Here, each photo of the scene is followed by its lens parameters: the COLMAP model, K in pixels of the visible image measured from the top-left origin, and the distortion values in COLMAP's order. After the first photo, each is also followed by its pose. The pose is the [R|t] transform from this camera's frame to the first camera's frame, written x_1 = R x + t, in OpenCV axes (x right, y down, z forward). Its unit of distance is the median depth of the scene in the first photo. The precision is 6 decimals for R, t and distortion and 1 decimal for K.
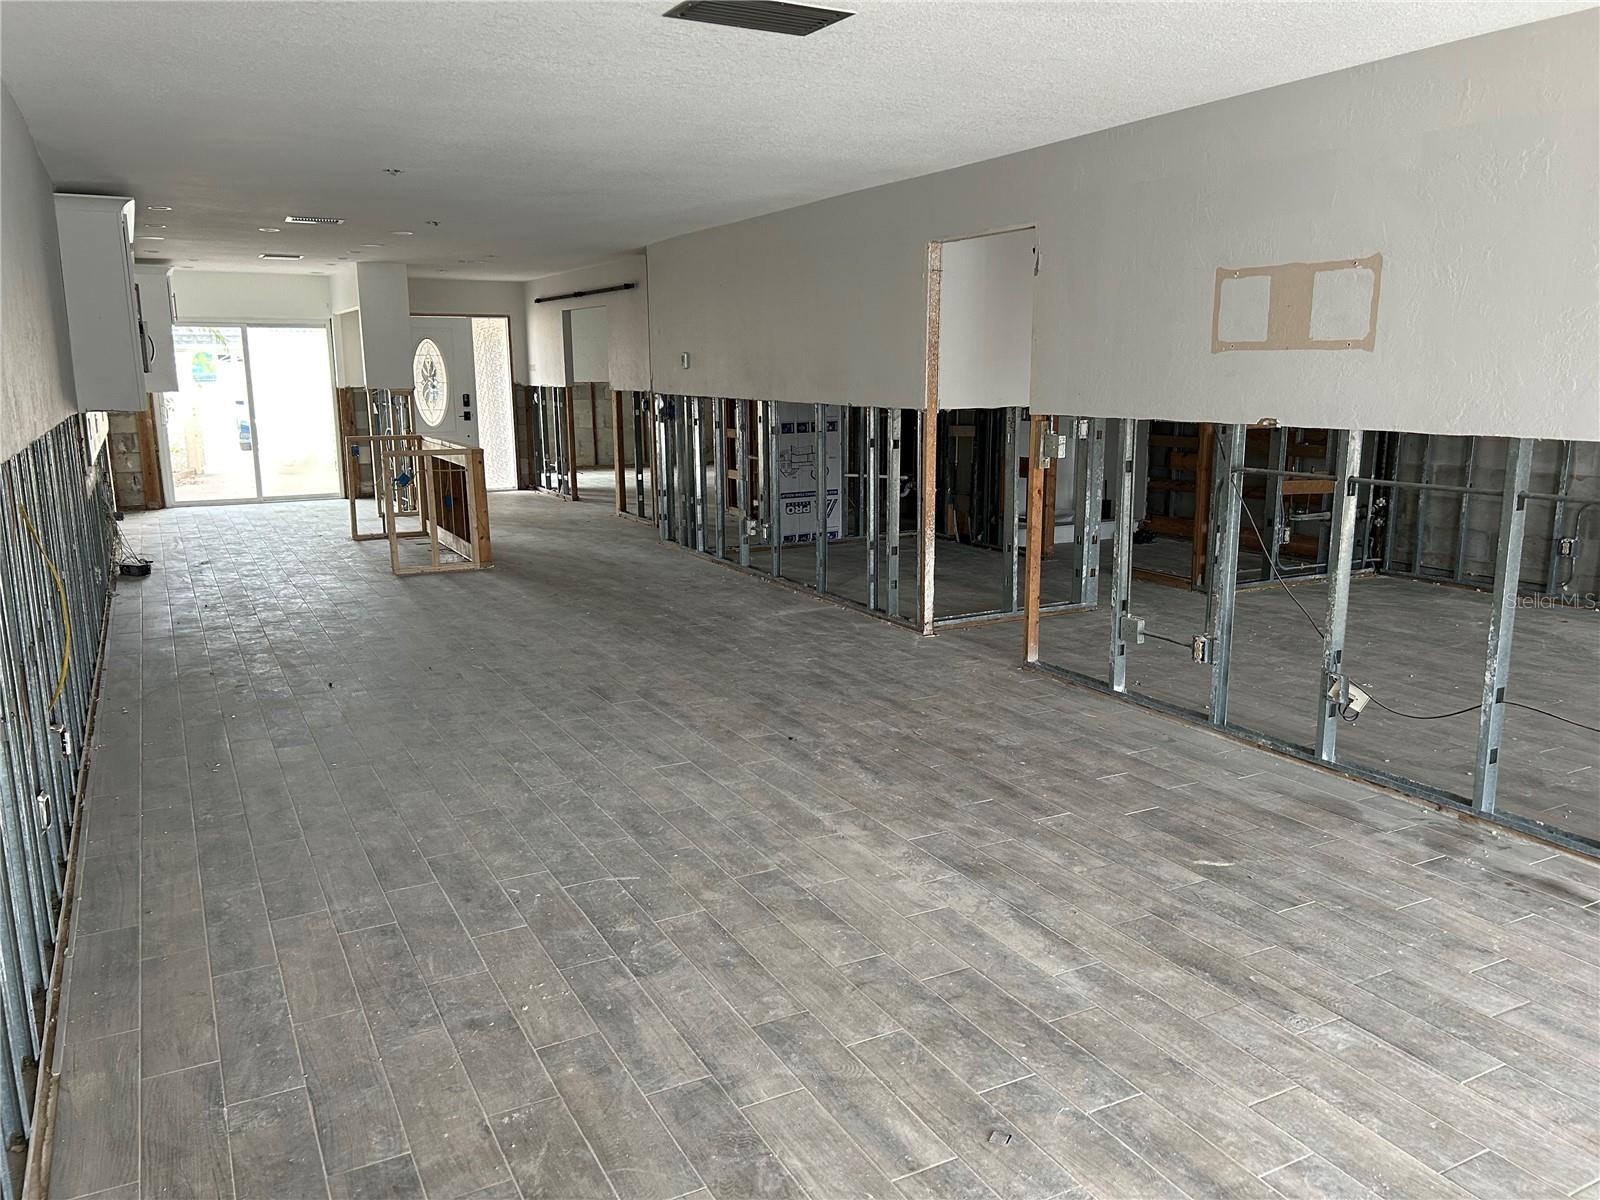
lens RADIAL K [[1201.3, 0, 807.0], [0, 1201.3, 597.5], [0, 0, 1]] dist [0.059597, -0.061383]
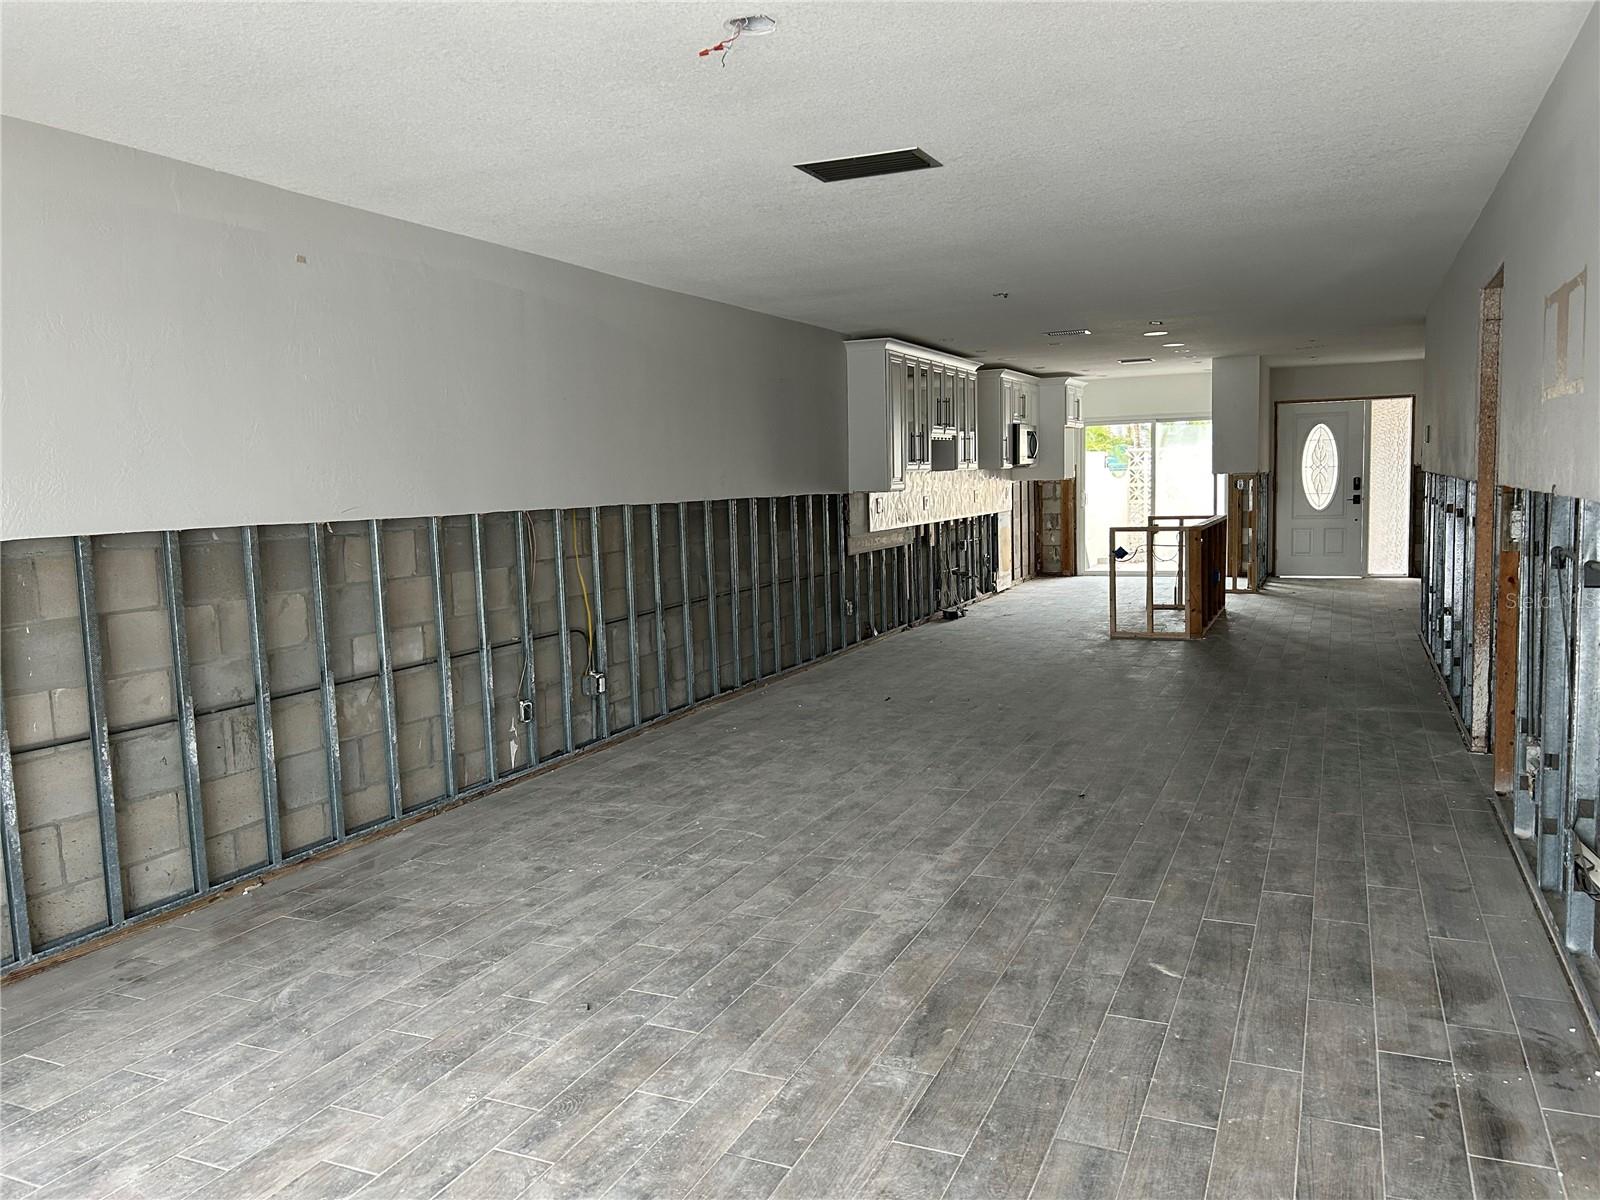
lens RADIAL K [[1201.3, 0, 801.5], [0, 1201.3, 599.0], [0, 0, 1]] dist [0.059597, -0.061383]
pose [[0.616798, 0.068192, -0.784162, 0.862582], [-0.125398, 0.992029, -0.012365, -0.009165], [0.777069, 0.105959, 0.620433, 0.204762]]
